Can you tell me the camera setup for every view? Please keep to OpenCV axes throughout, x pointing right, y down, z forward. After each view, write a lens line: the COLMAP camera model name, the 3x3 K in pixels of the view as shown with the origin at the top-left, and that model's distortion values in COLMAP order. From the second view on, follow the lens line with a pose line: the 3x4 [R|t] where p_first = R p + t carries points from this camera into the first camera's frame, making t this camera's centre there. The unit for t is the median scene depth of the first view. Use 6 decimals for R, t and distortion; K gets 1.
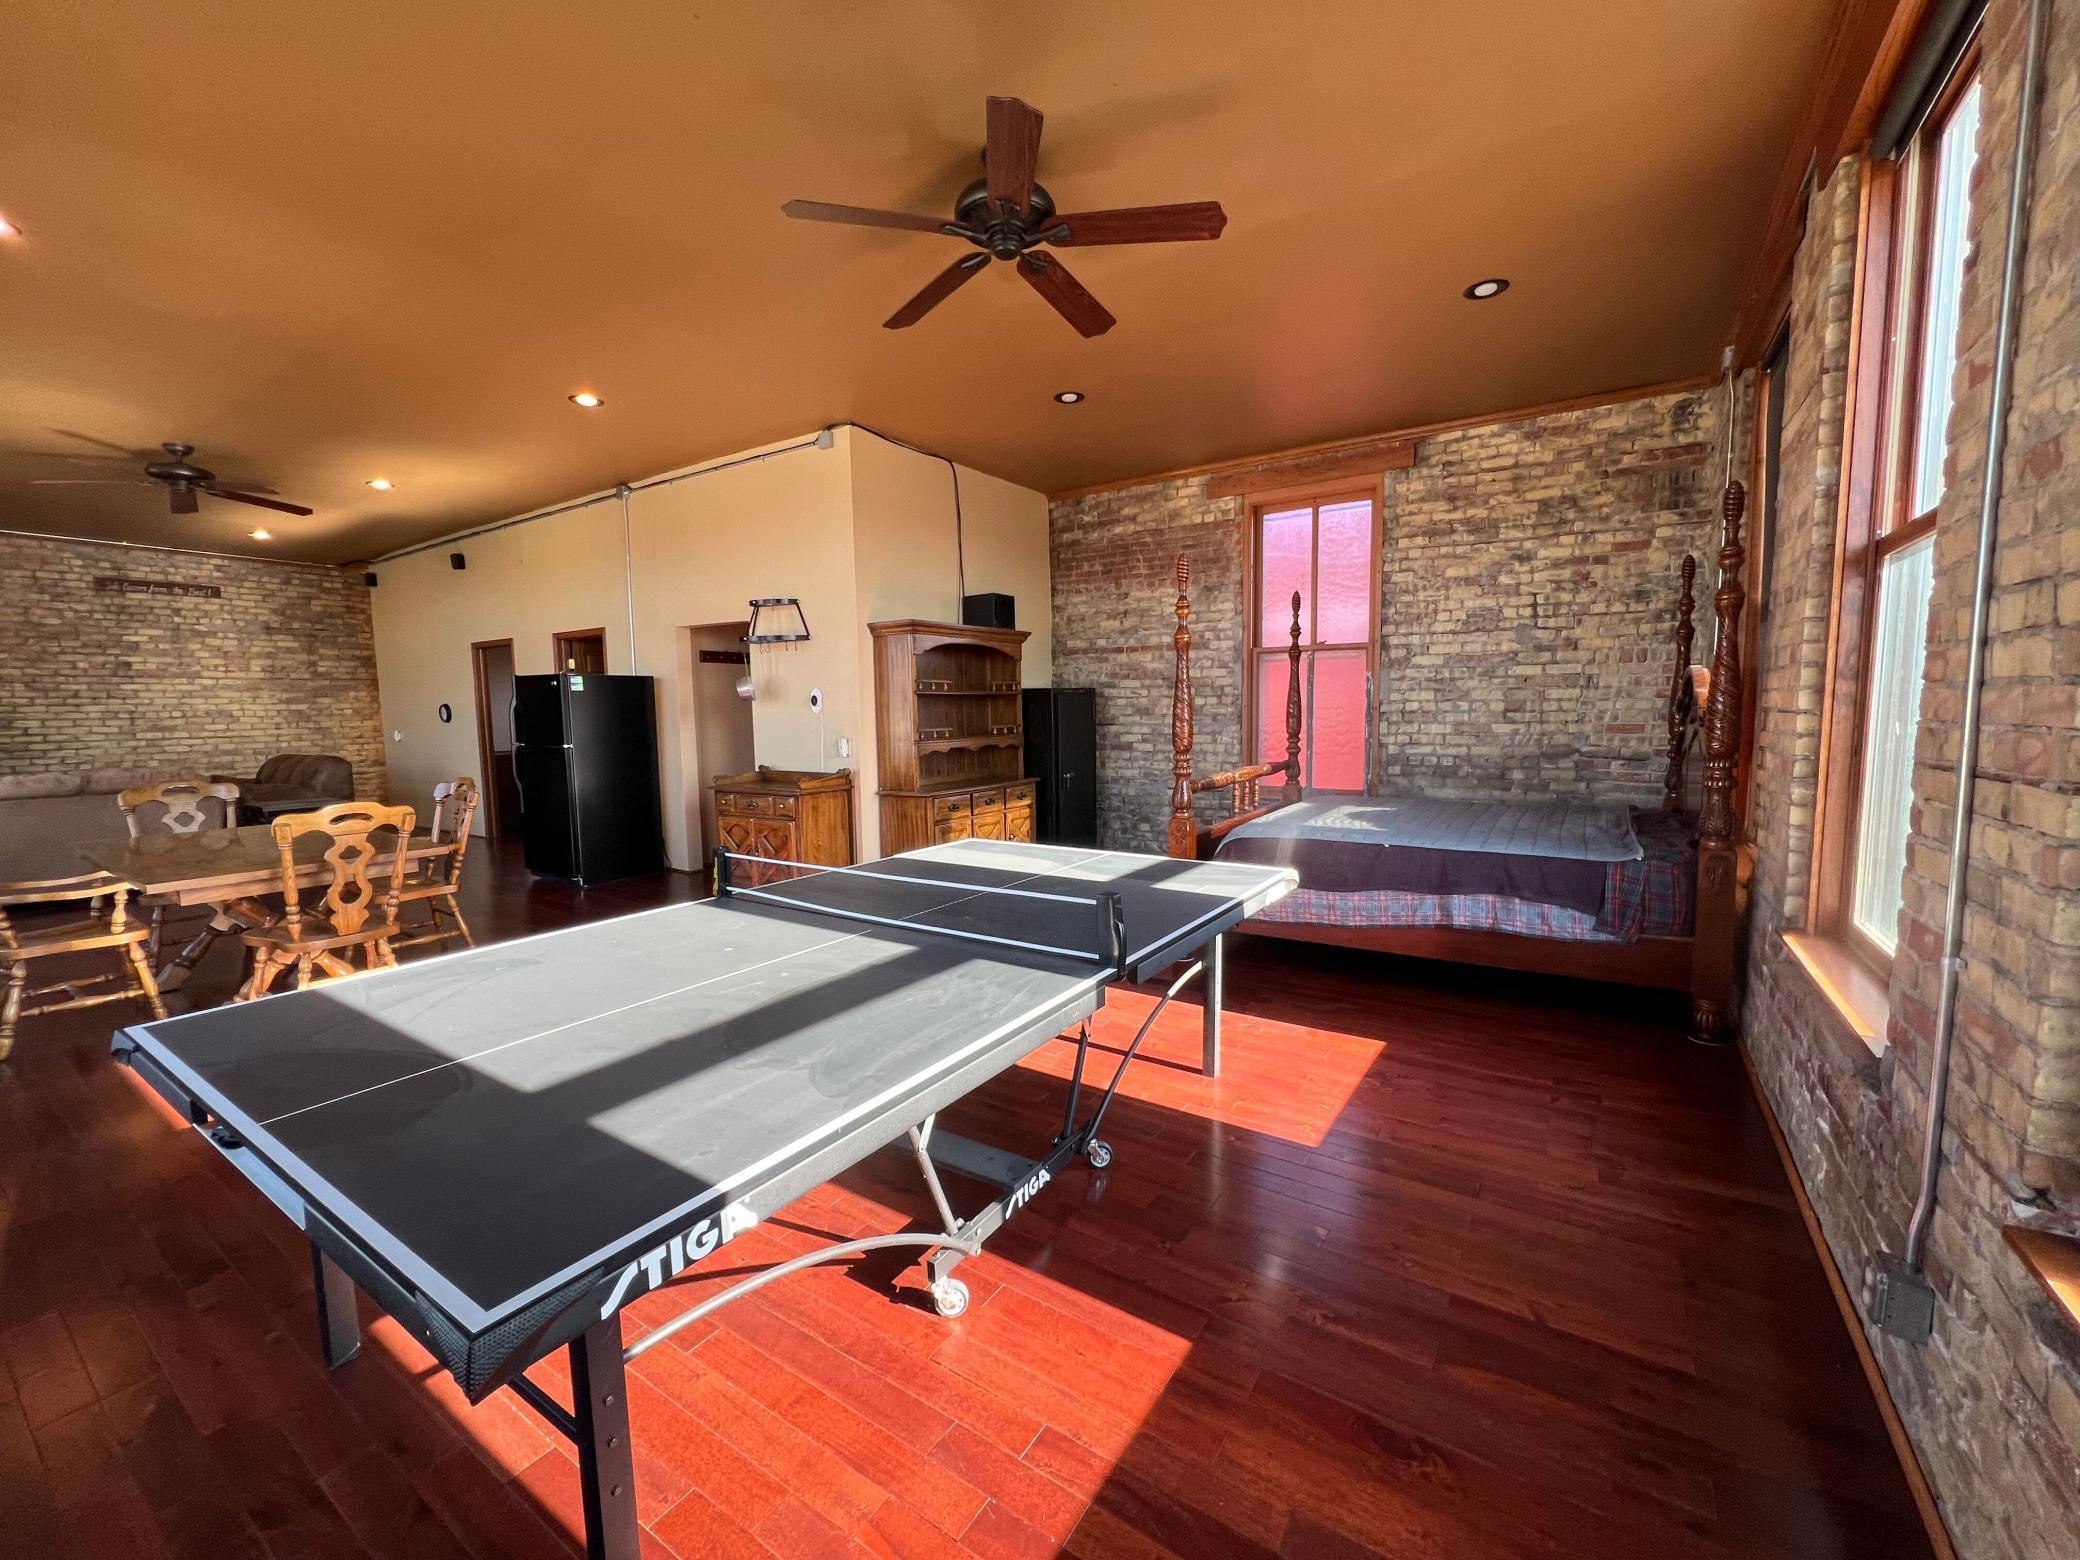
lens RADIAL K [[830.9, 0, 1042.3], [0, 830.9, 781.9], [0, 0, 1]] dist [-0.004652, 0.000770]
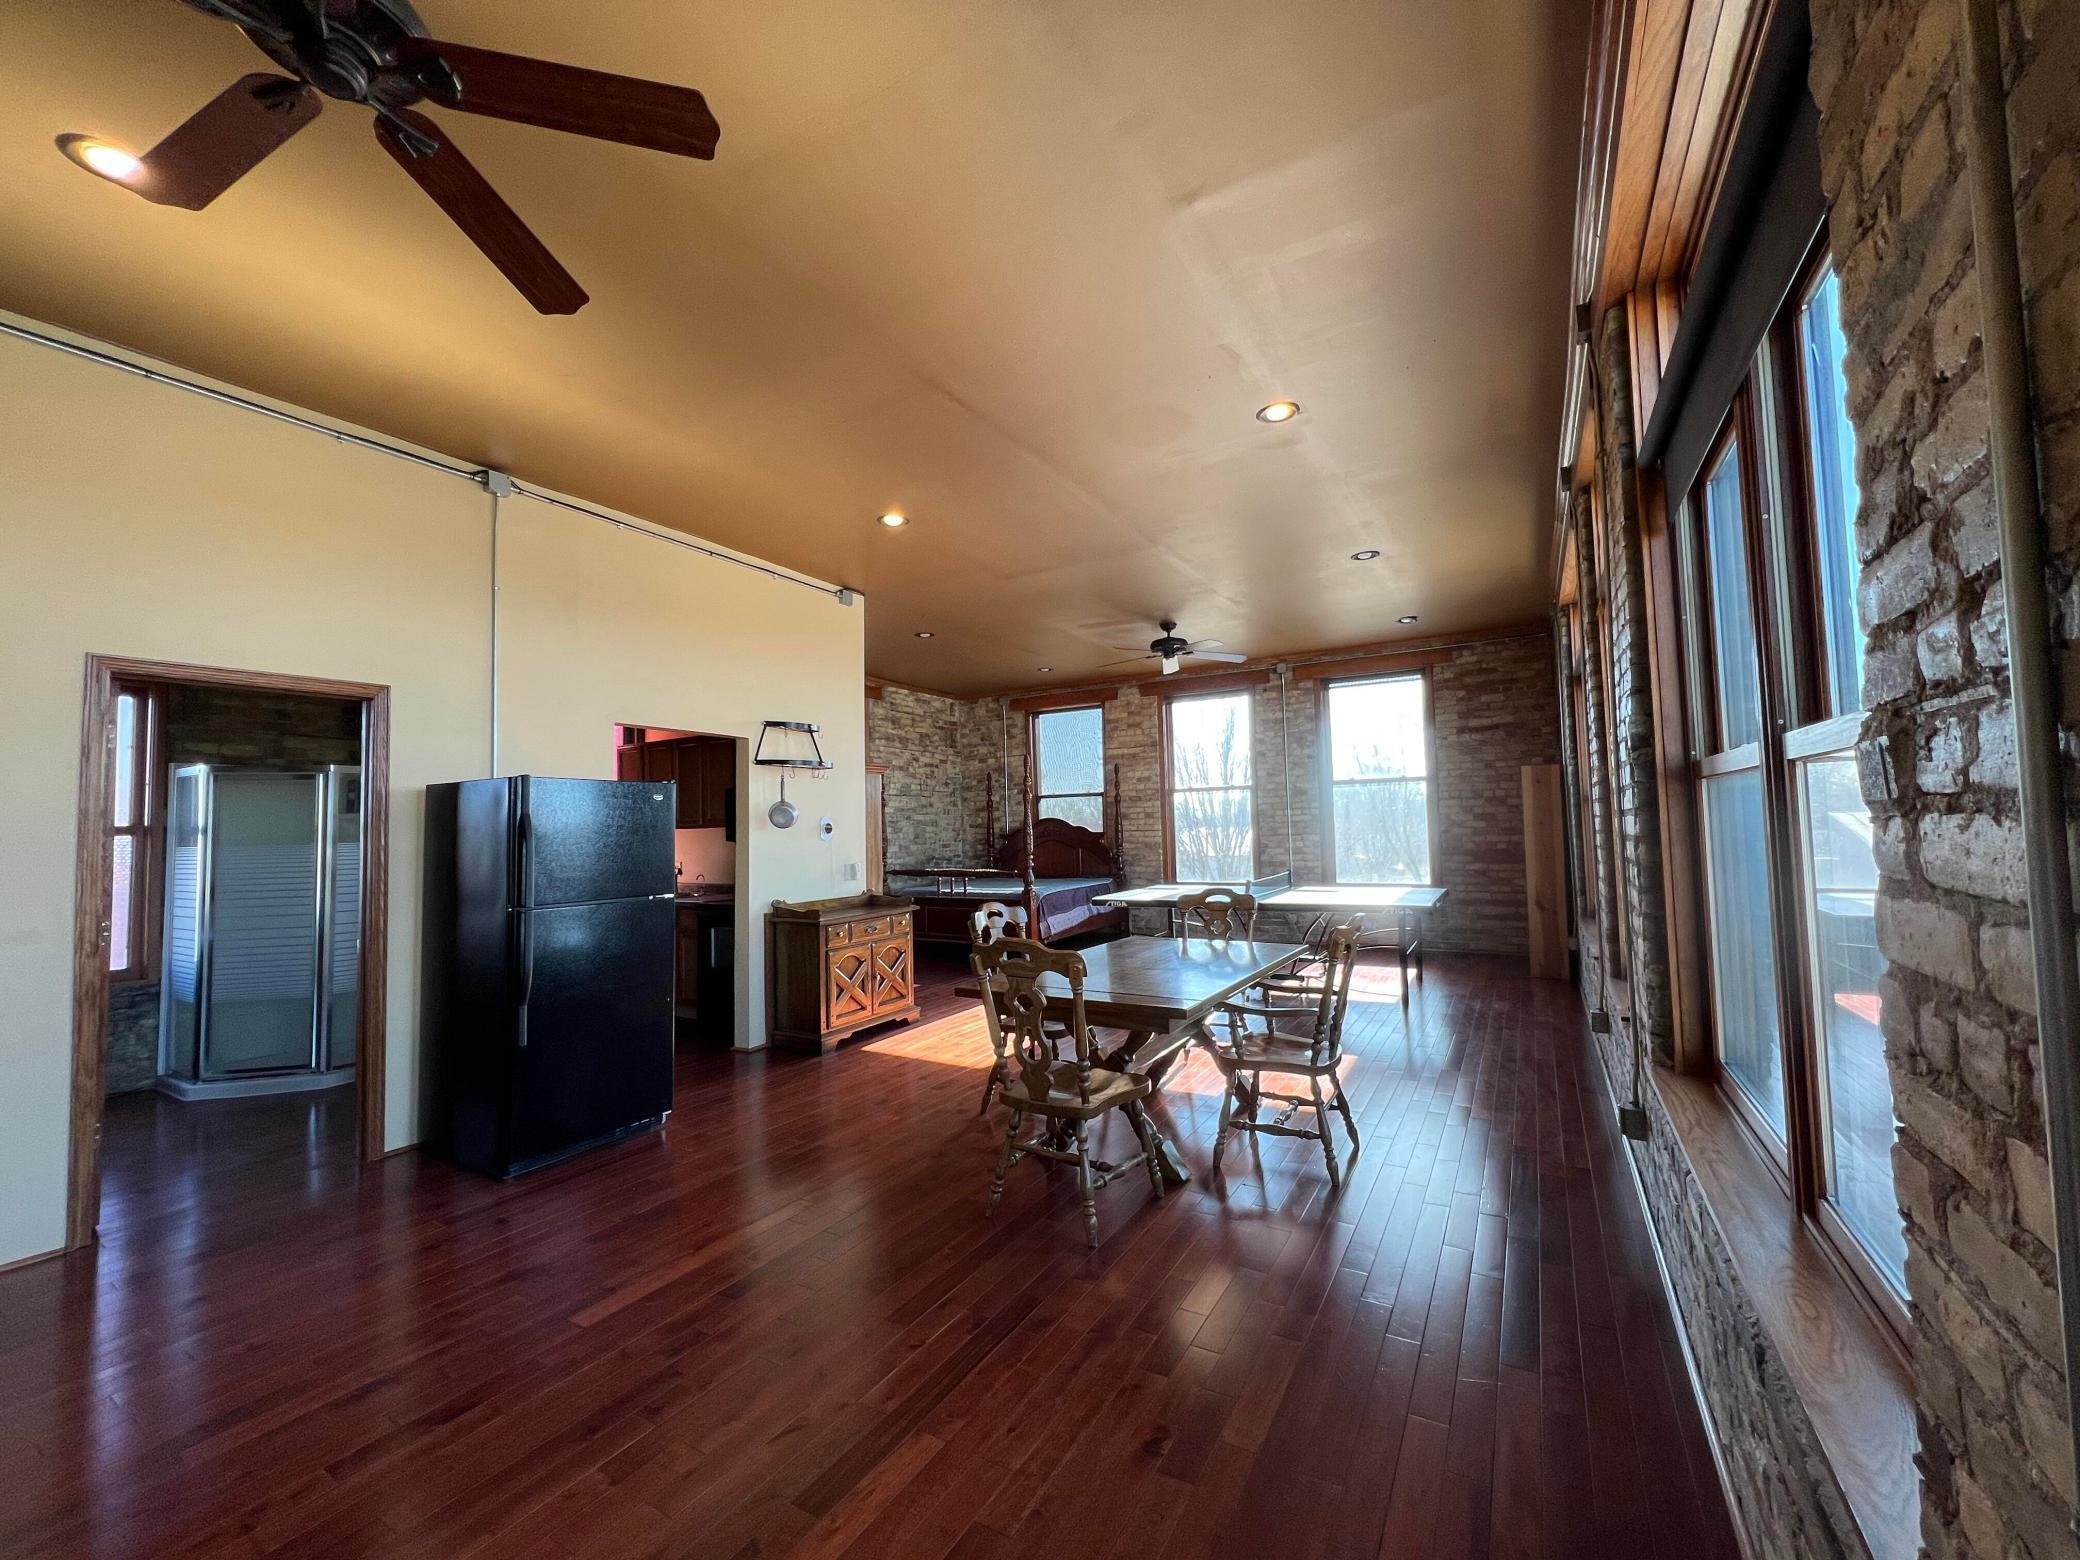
lens RADIAL K [[830.9, 0, 1037.8], [0, 830.9, 782.6], [0, 0, 1]] dist [-0.004652, 0.000770]
pose [[-0.051677, 0.067785, 0.996361, -1.196652], [0.116723, 0.991266, -0.061384, -0.055192], [-0.991819, 0.113126, -0.059138, 0.725410]]
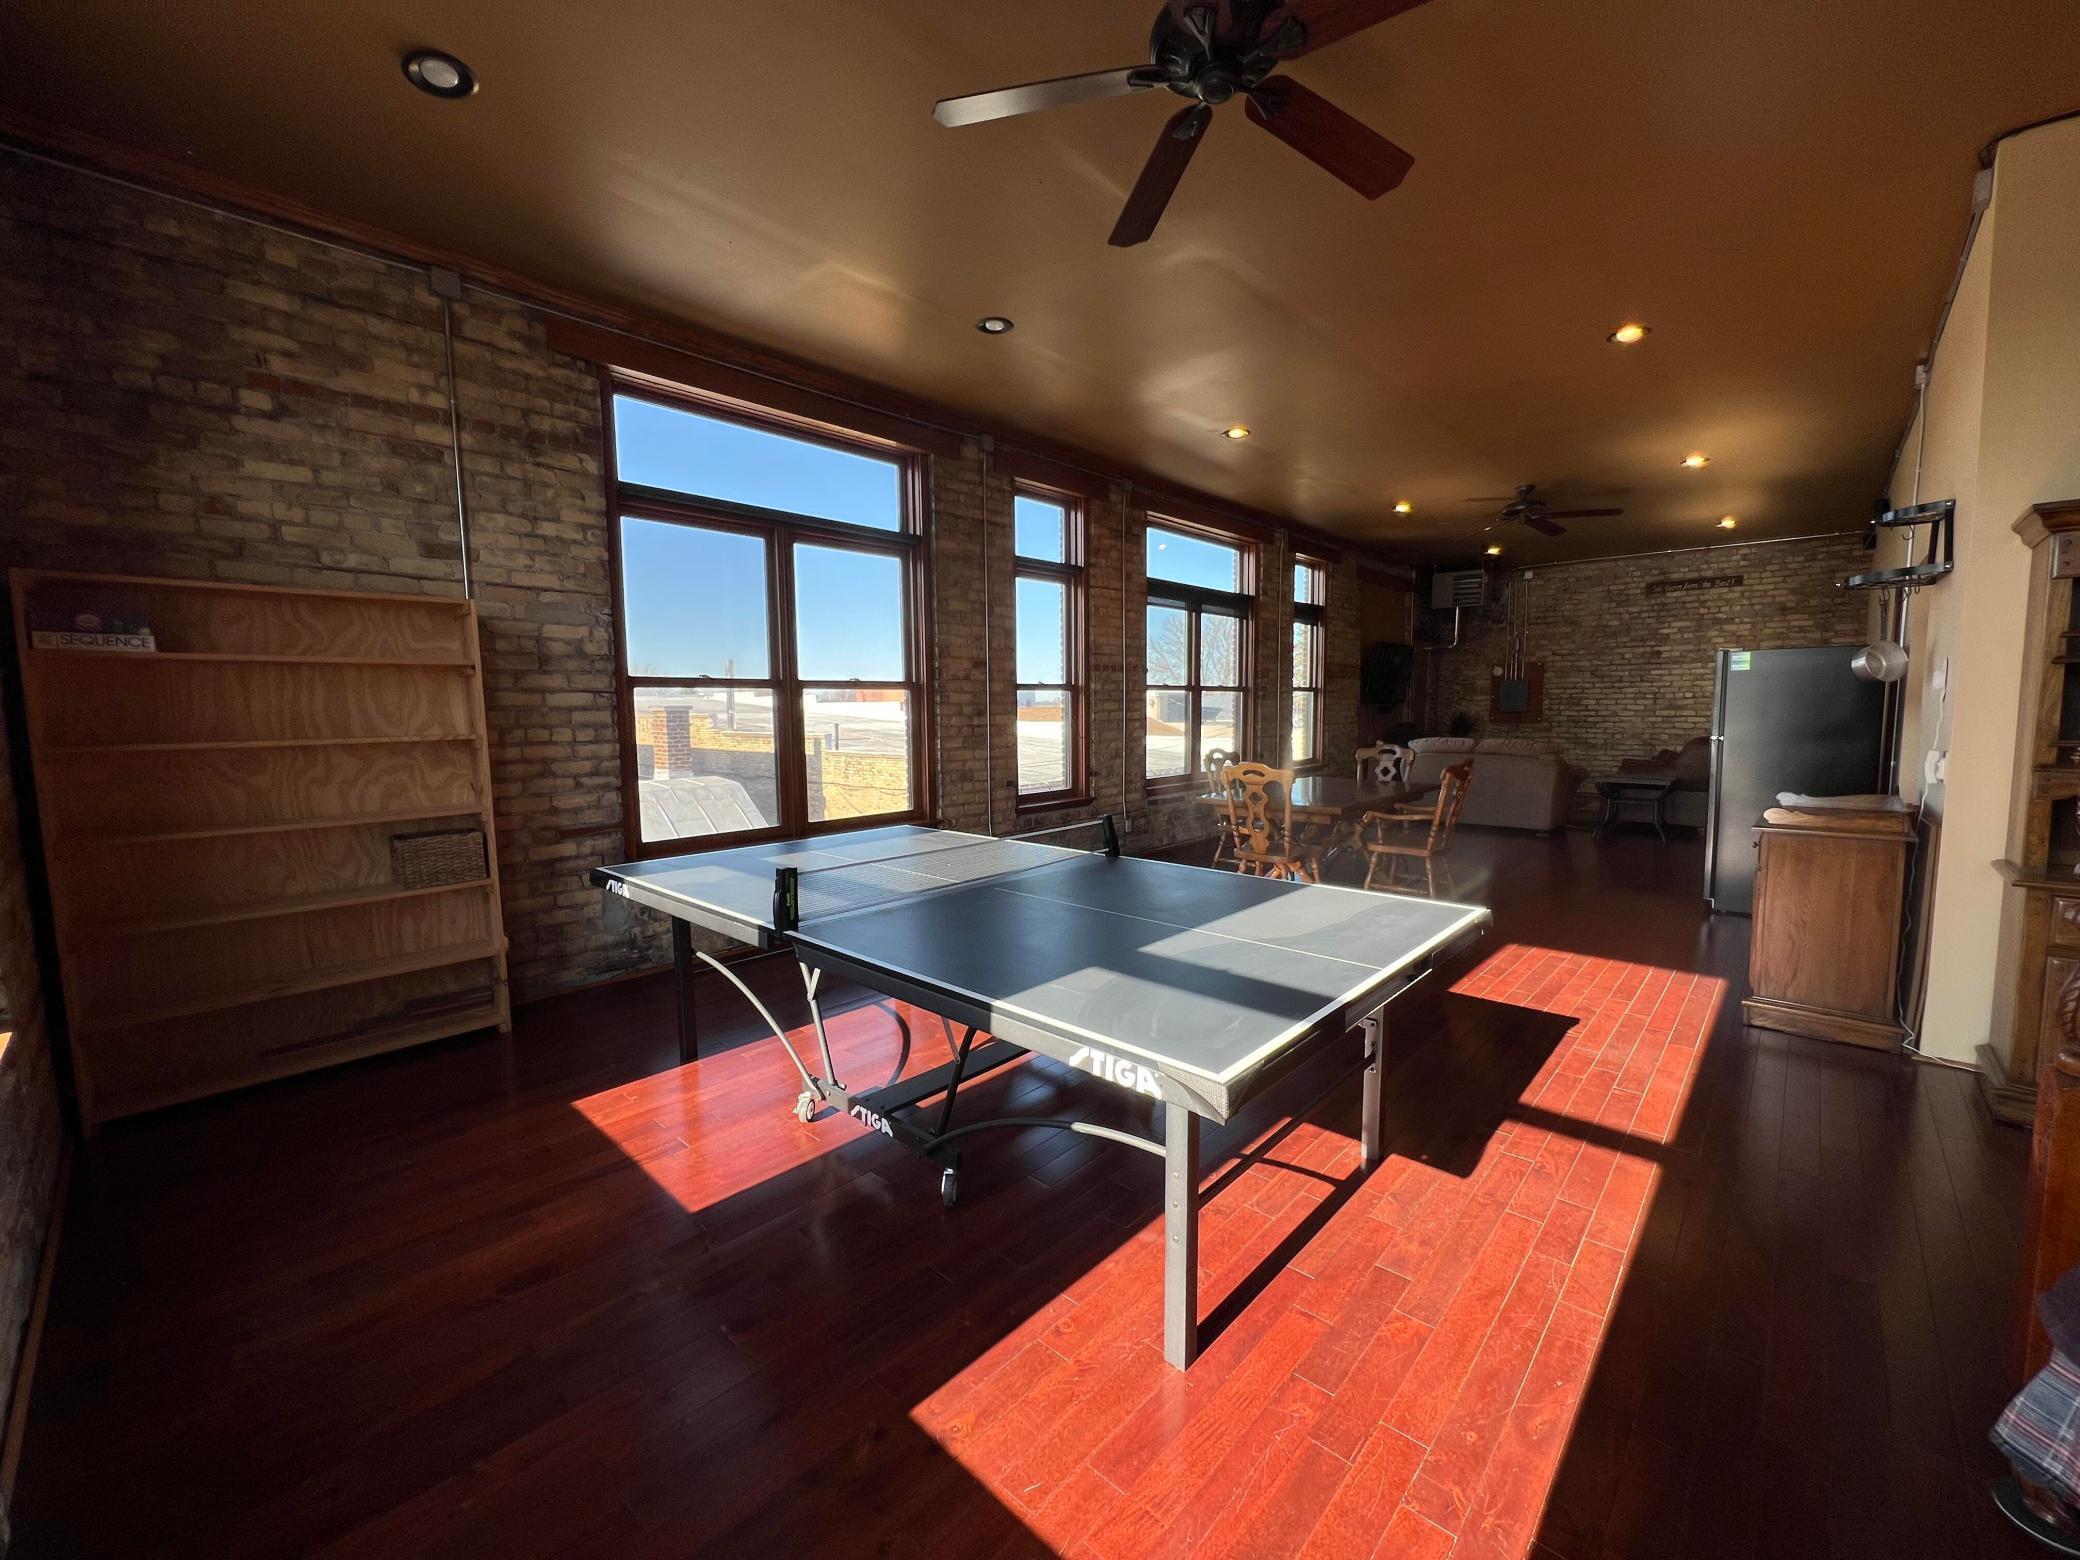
lens RADIAL K [[830.9, 0, 1033.0], [0, 830.9, 781.6], [0, 0, 1]] dist [-0.004652, 0.000770]
pose [[-0.173729, 0.105159, -0.979163, 0.349553], [-0.076800, 0.989807, 0.119929, -0.046079], [0.981794, 0.096035, -0.163882, 0.459956]]
